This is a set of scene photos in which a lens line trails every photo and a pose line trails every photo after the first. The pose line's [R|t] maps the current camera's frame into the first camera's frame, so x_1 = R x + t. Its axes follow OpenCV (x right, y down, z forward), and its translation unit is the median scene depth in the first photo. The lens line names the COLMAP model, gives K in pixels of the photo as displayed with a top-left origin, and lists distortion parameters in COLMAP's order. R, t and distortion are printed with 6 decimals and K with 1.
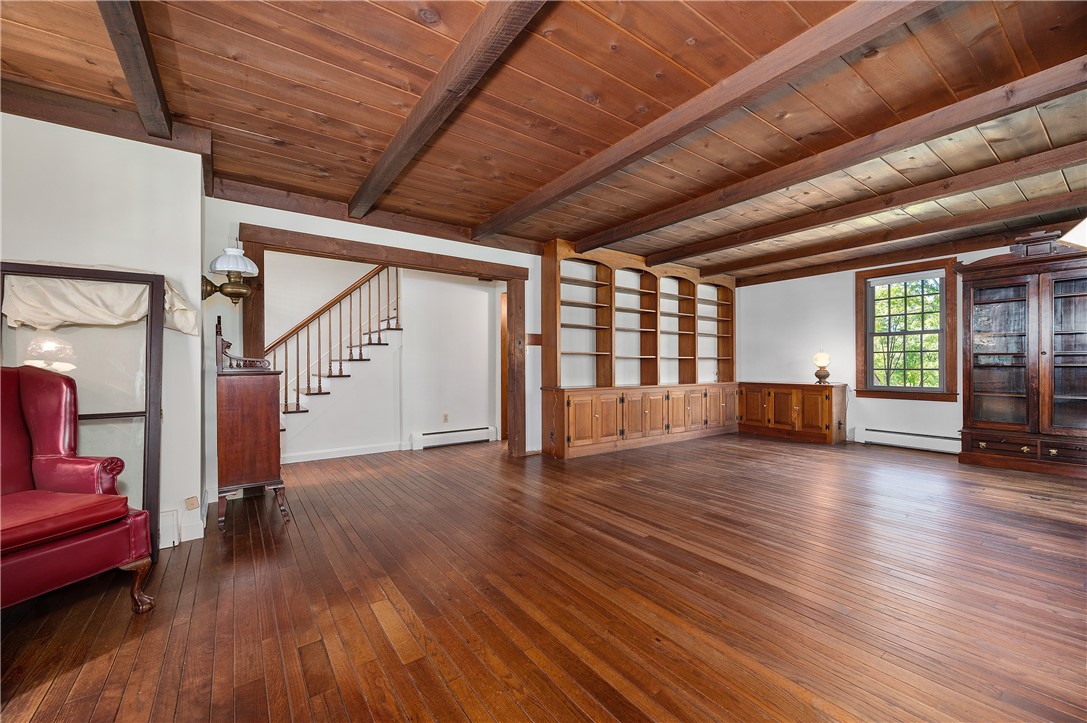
lens RADIAL K [[433.0, 0, 541.7], [0, 433.0, 359.7], [0, 0, 1]] dist [0.000454, 0.000405]
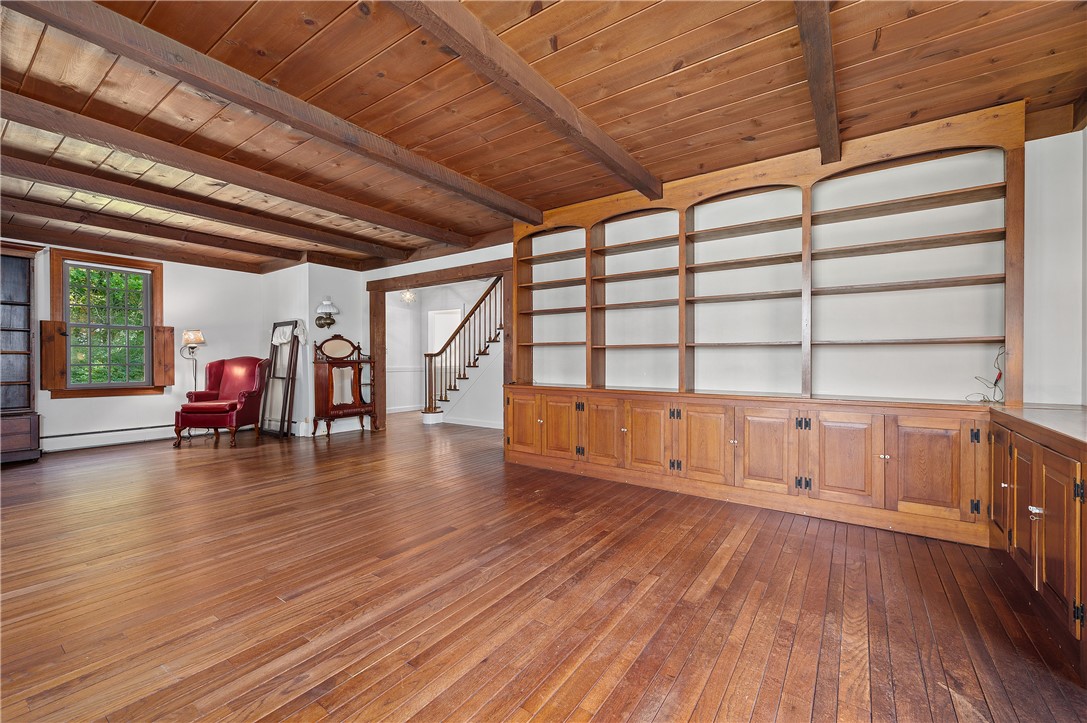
lens RADIAL K [[455.4, 0, 540.9], [0, 455.4, 362.3], [0, 0, 1]] dist [-0.001257, -0.000244]
pose [[0.323034, 0.007238, -0.946360, 1.516659], [0.011319, 0.999870, 0.011511, 0.015667], [0.946320, -0.014431, 0.322910, 1.177469]]
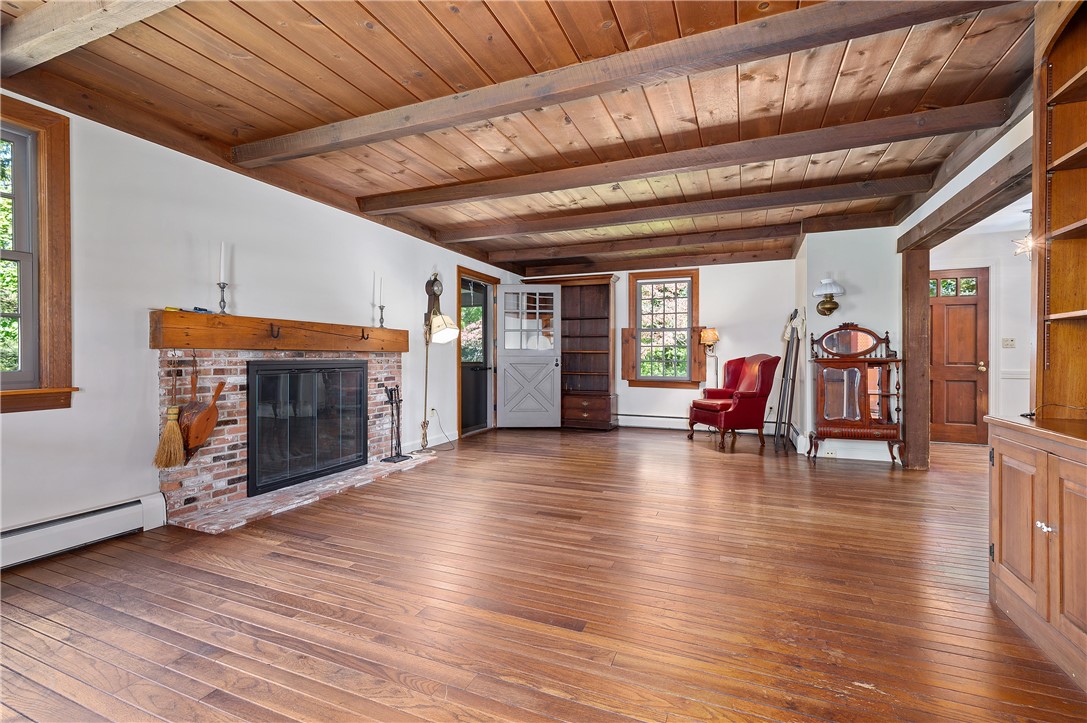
lens RADIAL K [[481.6, 0, 541.1], [0, 481.6, 366.1], [0, 0, 1]] dist [0.005646, 0.000410]
pose [[-0.858353, 0.011322, -0.512934, 0.950025], [0.006815, 0.999920, 0.010668, 0.021060], [0.513014, 0.005661, -0.858362, 1.795813]]
